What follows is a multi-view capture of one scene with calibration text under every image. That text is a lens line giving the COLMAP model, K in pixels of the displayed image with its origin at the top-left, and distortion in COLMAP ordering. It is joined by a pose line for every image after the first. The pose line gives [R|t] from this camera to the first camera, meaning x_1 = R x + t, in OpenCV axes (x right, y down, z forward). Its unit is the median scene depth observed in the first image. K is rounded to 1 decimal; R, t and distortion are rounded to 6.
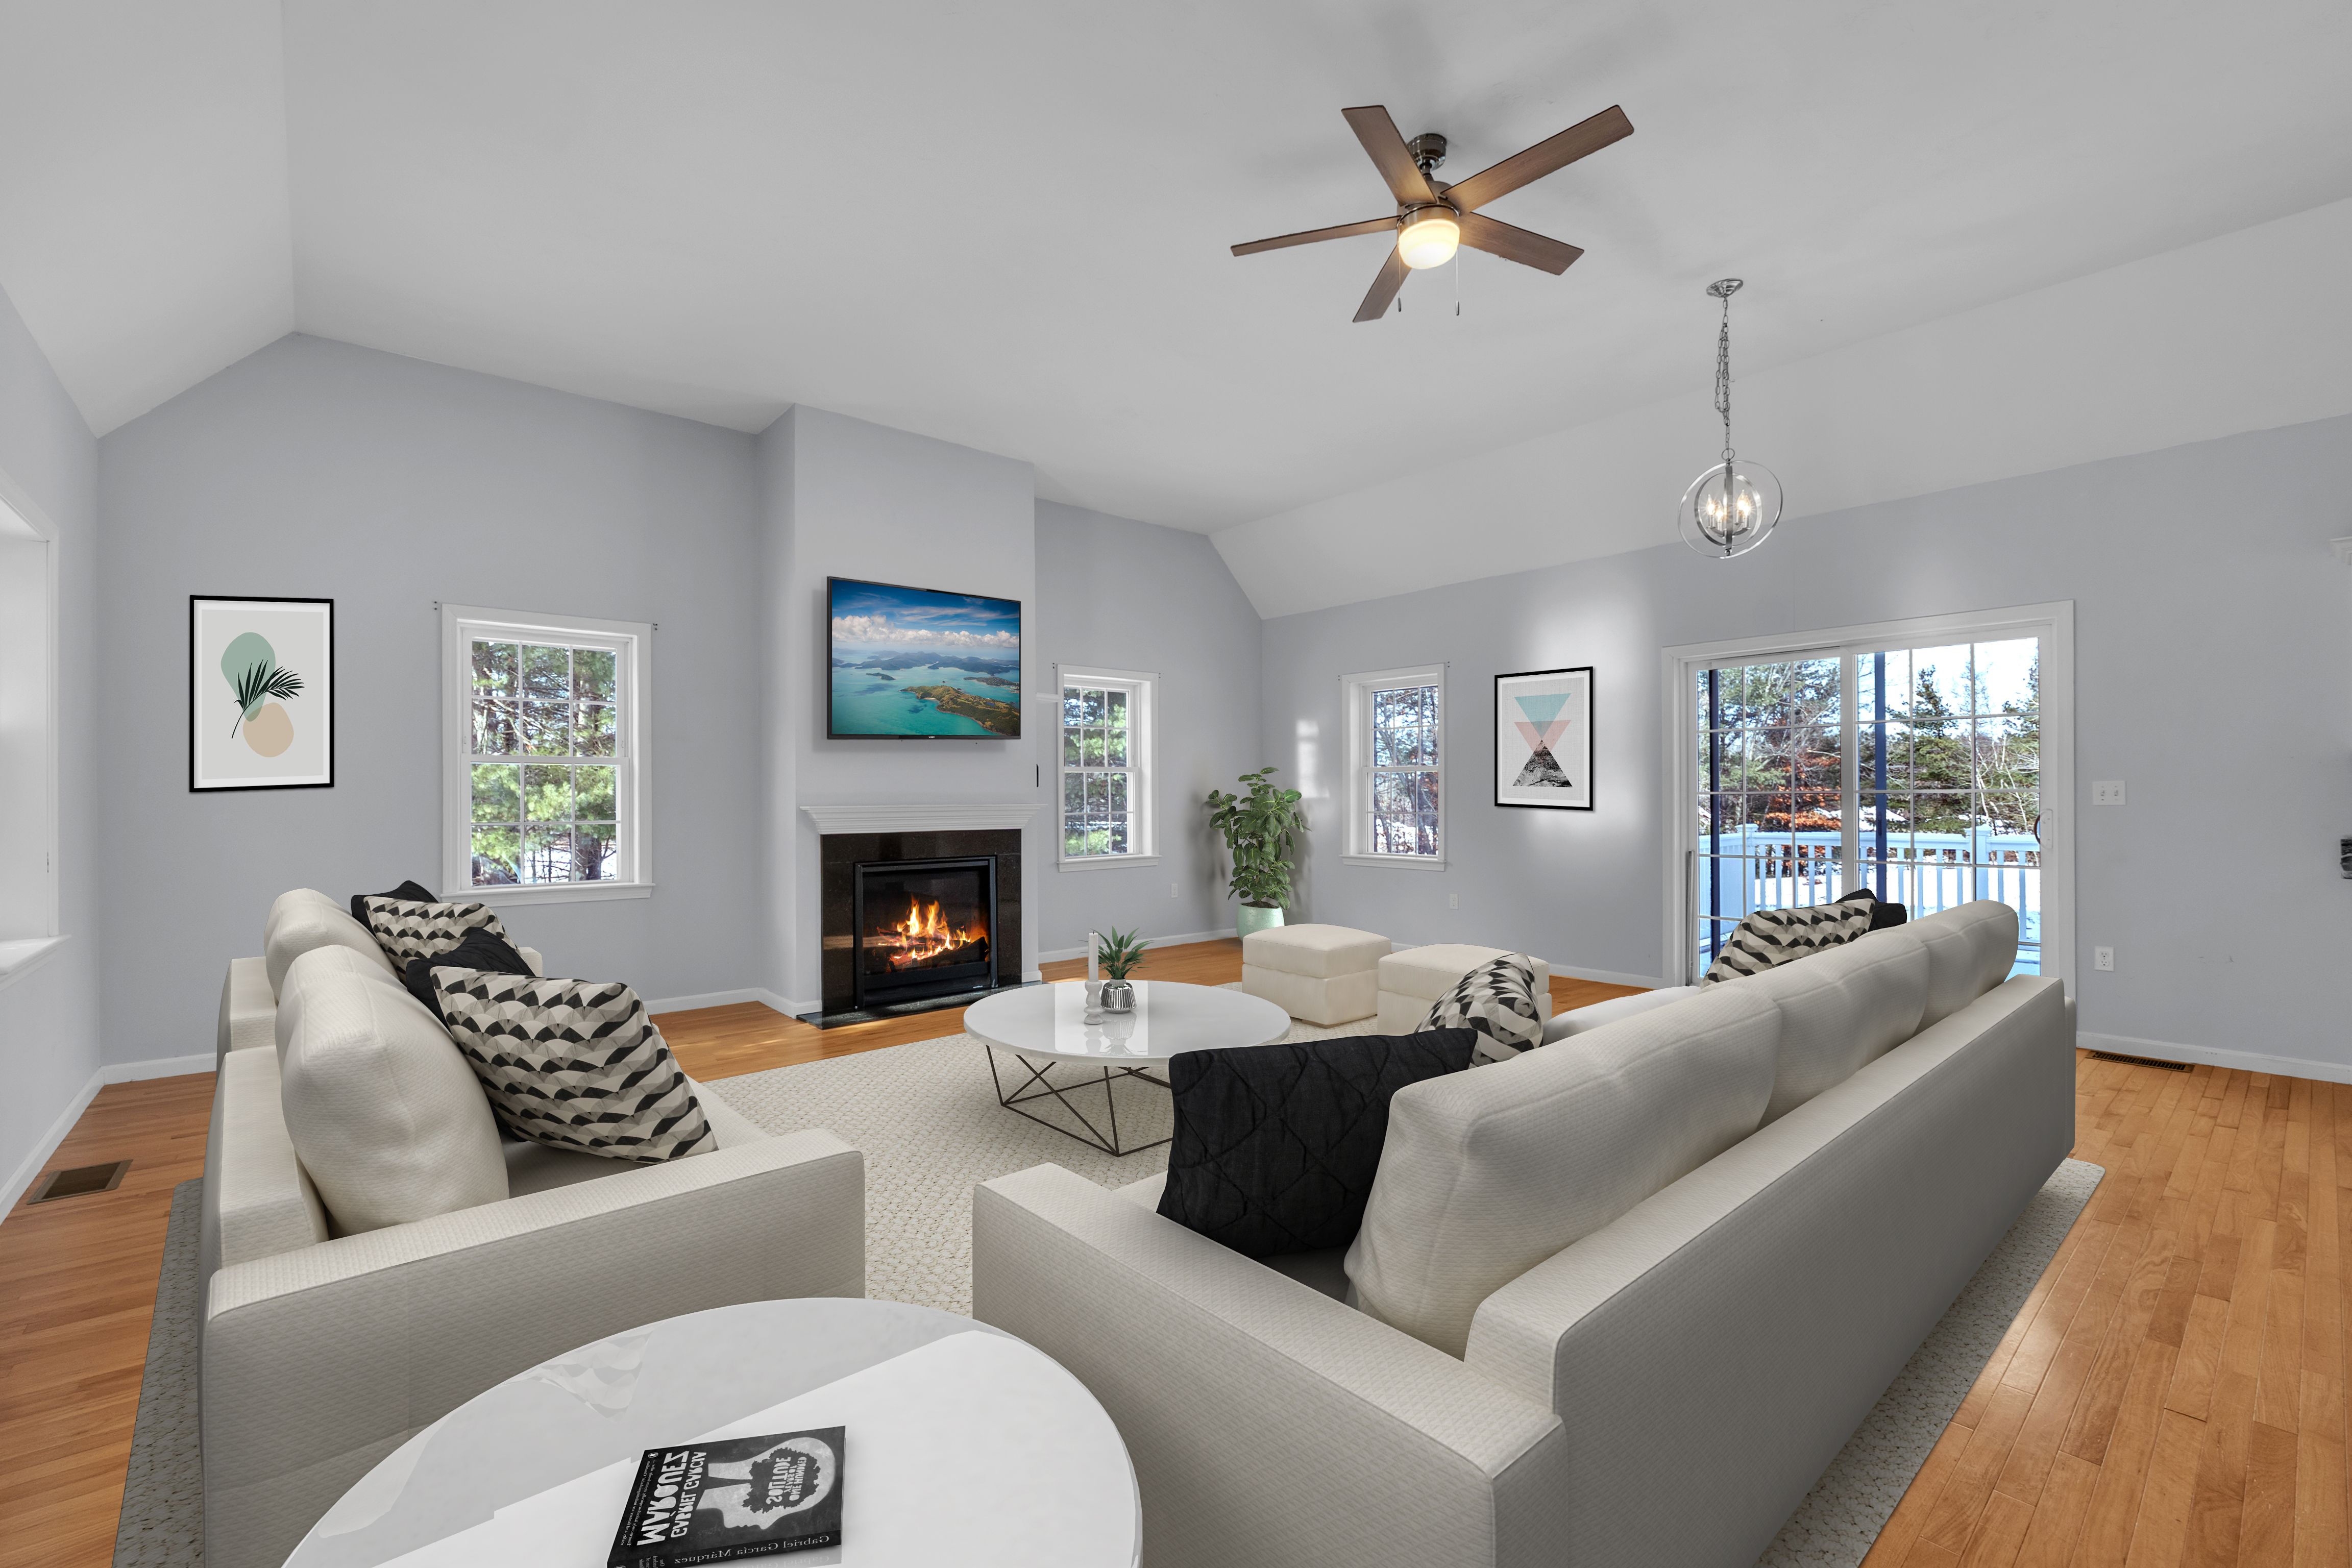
lens RADIAL K [[1011.8, 0, 1179.8], [0, 1011.8, 796.1], [0, 0, 1]] dist [-0.000486, 0.000131]
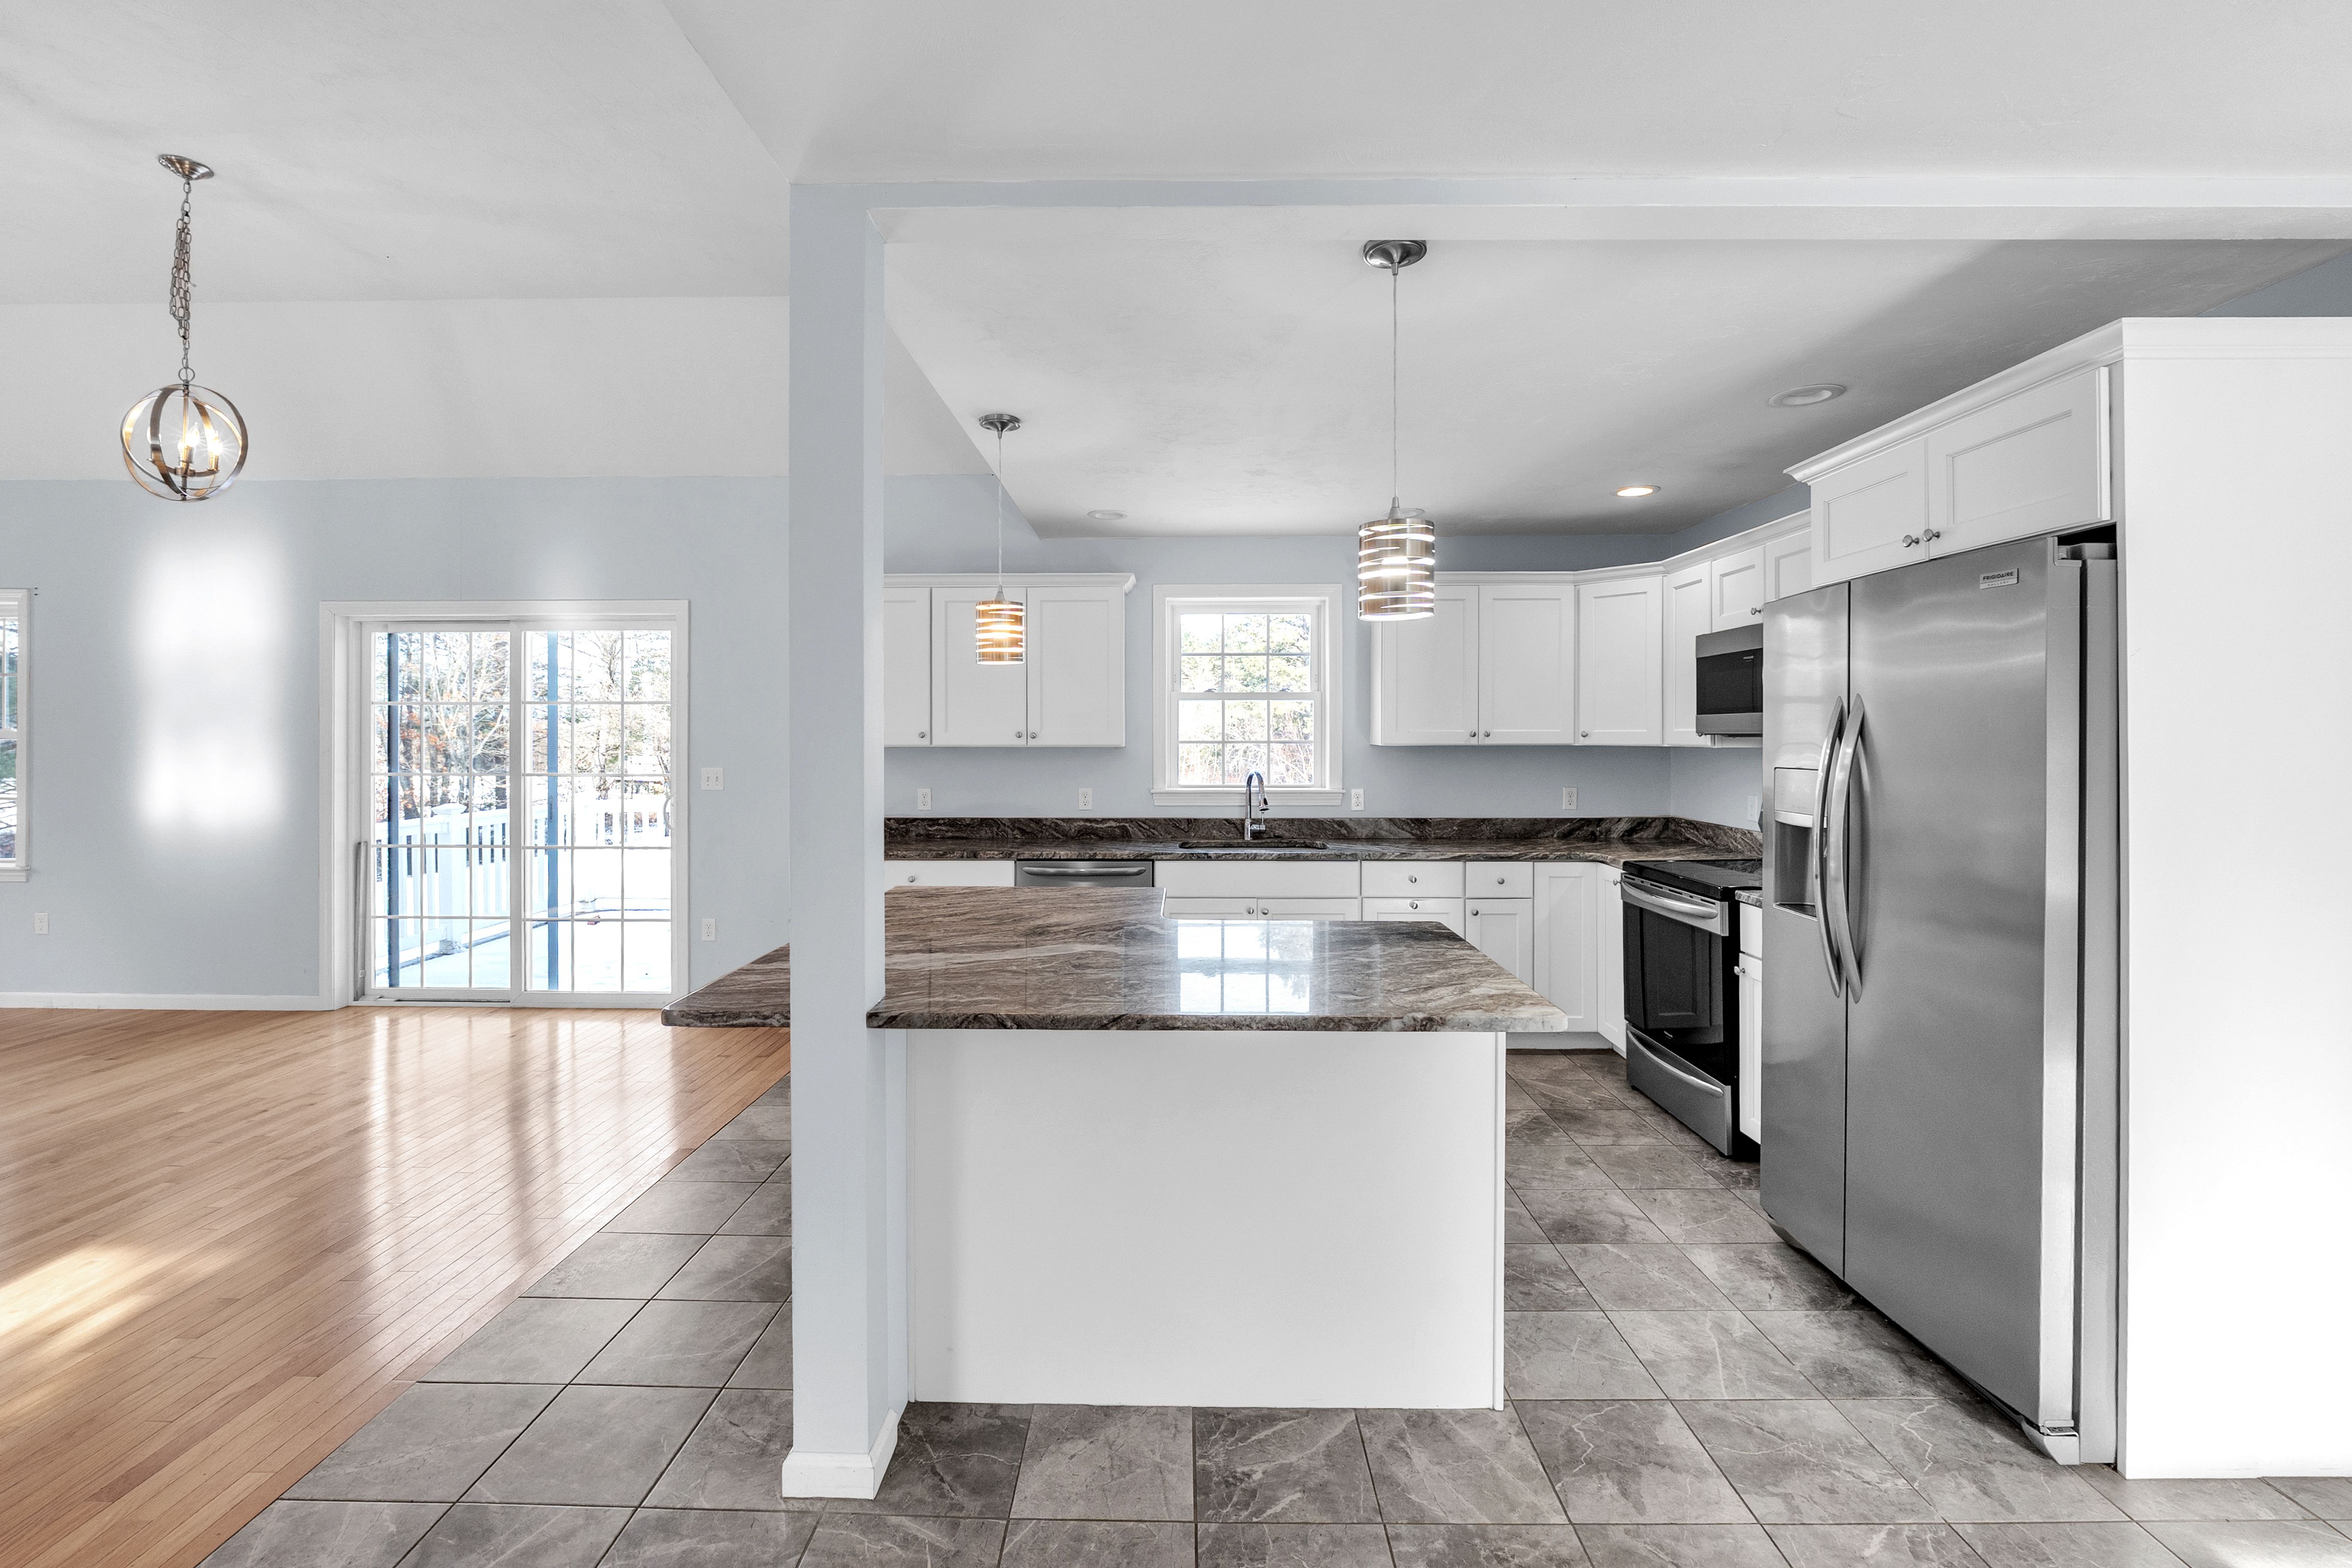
lens RADIAL K [[999.4, 0, 1187.1], [0, 999.4, 736.2], [0, 0, 1]] dist [-0.015575, 0.000283]
pose [[0.654599, 0.007231, 0.755941, 0.429705], [-0.006213, 0.999972, -0.004185, -0.047166], [-0.755950, -0.001957, 0.654626, -0.098893]]
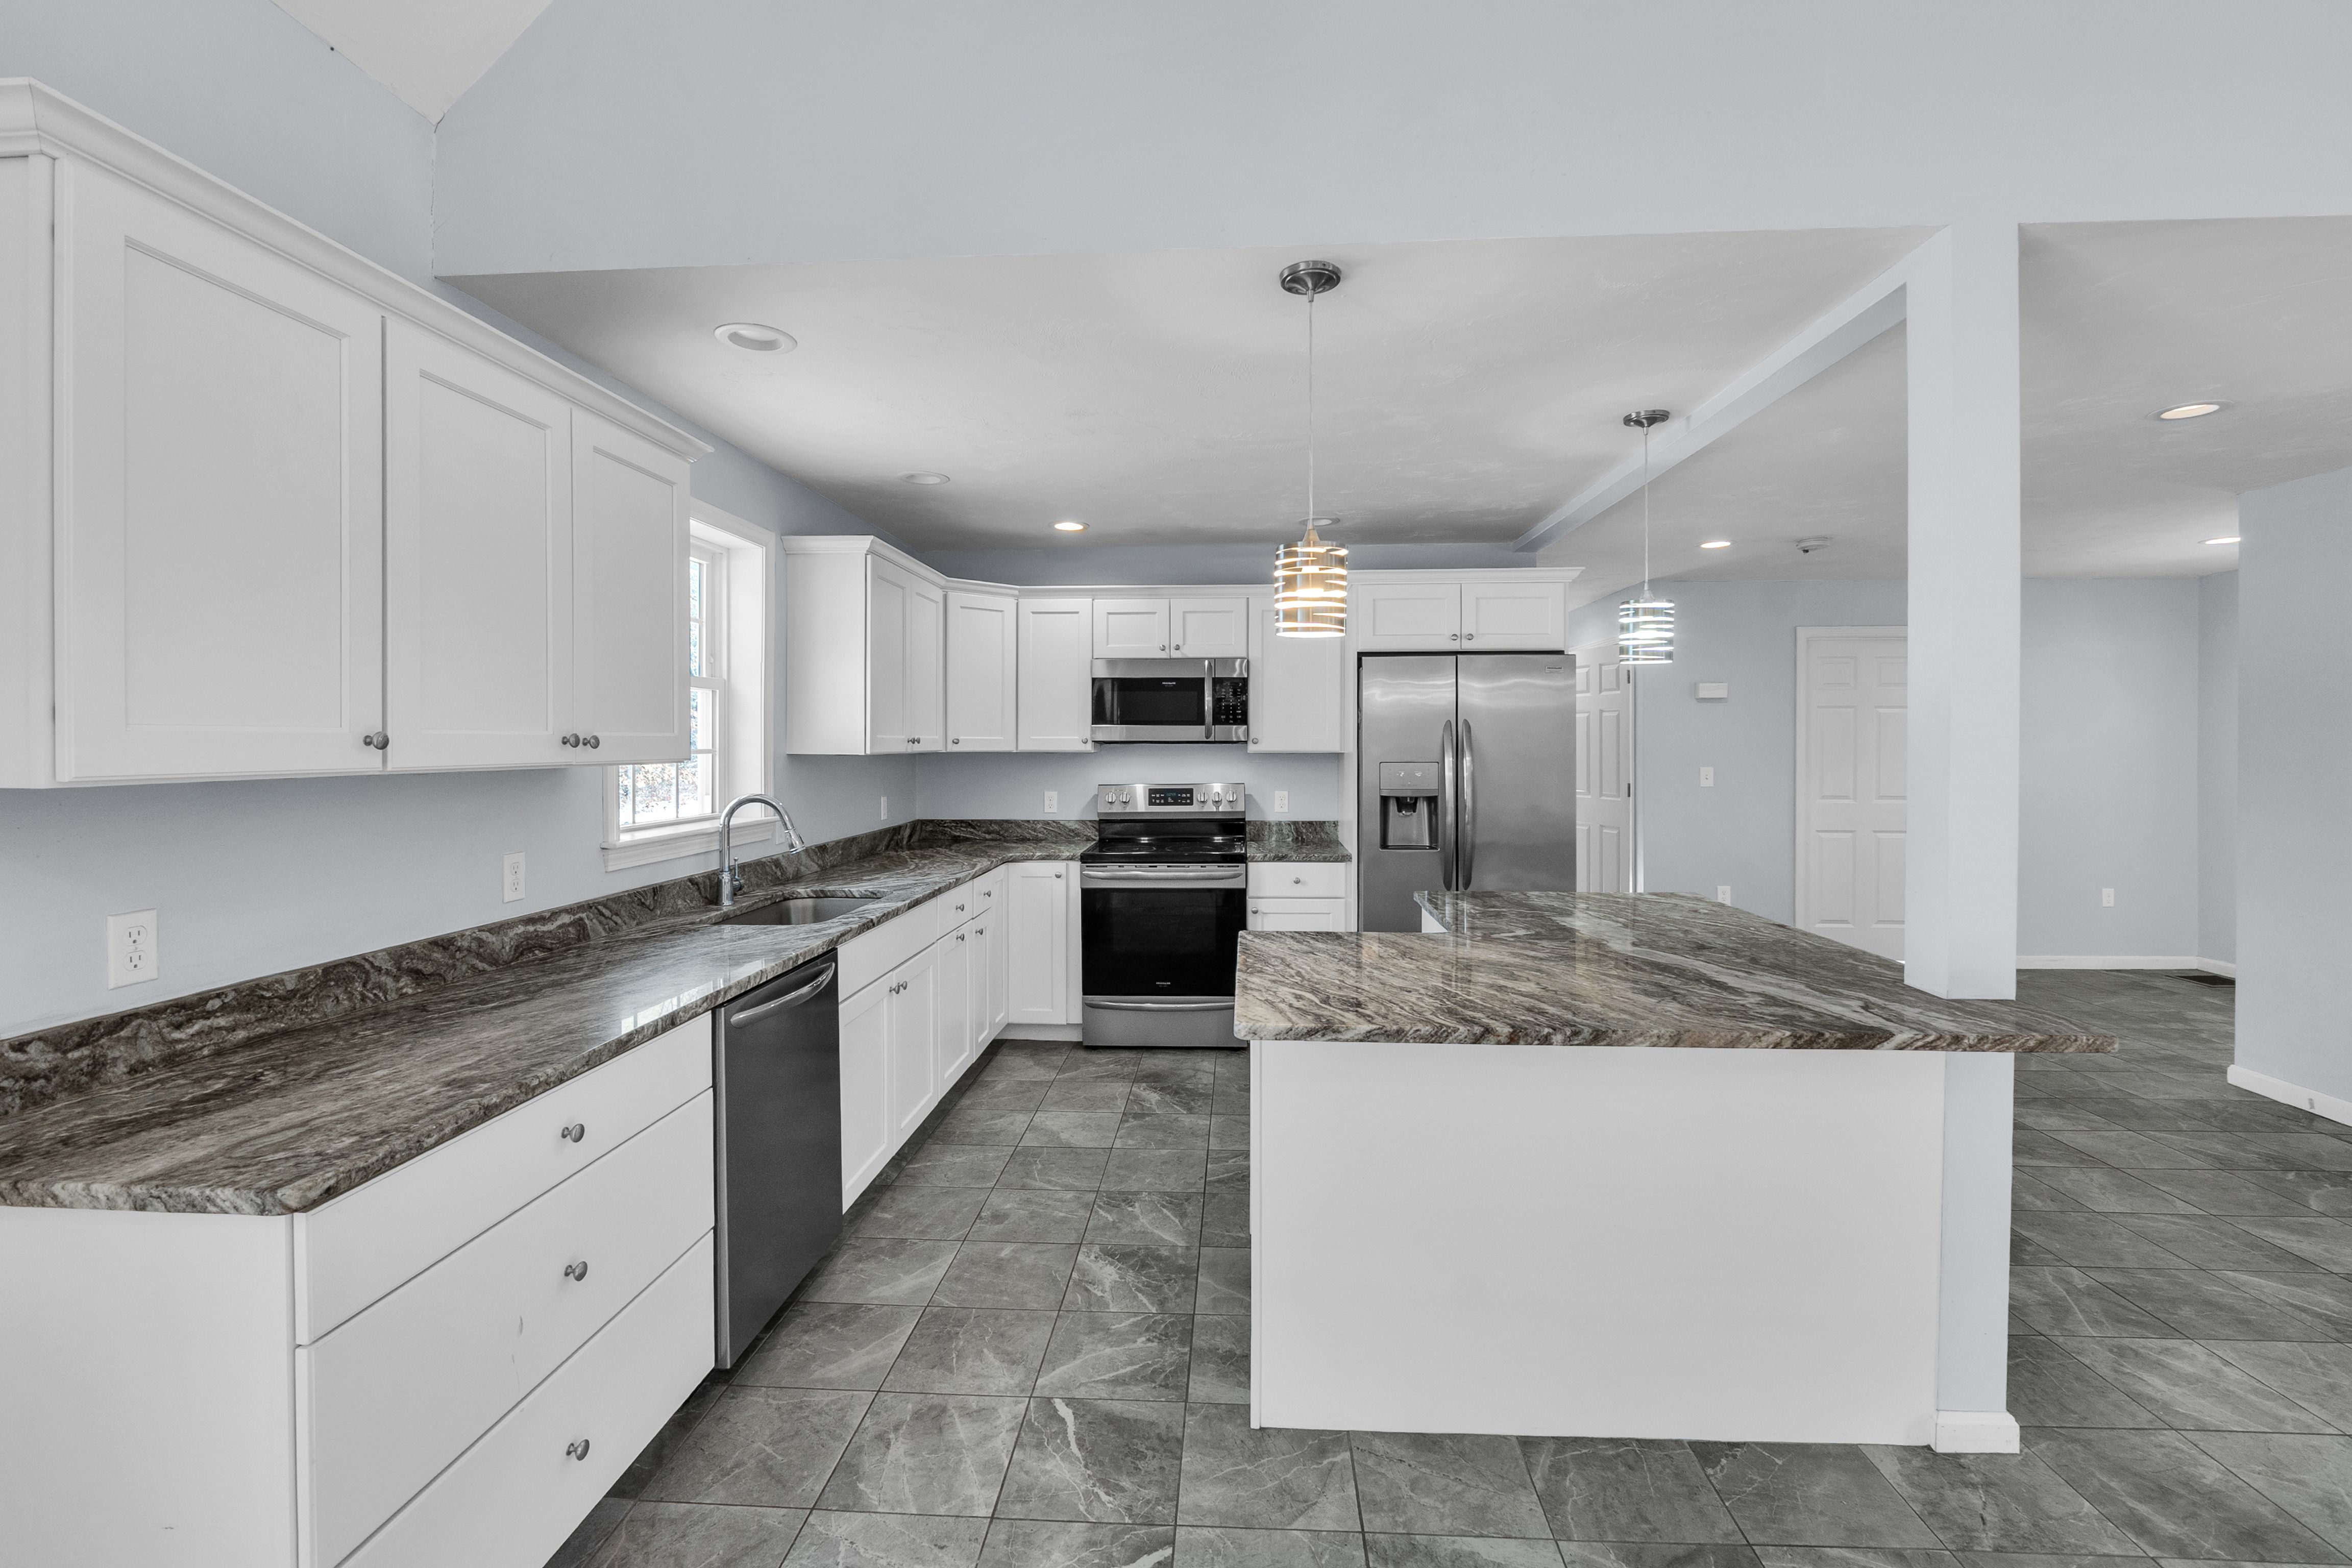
lens RADIAL K [[983.1, 0, 1181.5], [0, 983.1, 752.0], [0, 0, 1]] dist [-0.015280, 0.000689]
pose [[-0.710029, 0.001544, 0.704171, 0.582848], [0.005189, 0.999982, 0.003040, -0.046534], [-0.704153, 0.005812, -0.710024, 0.795610]]
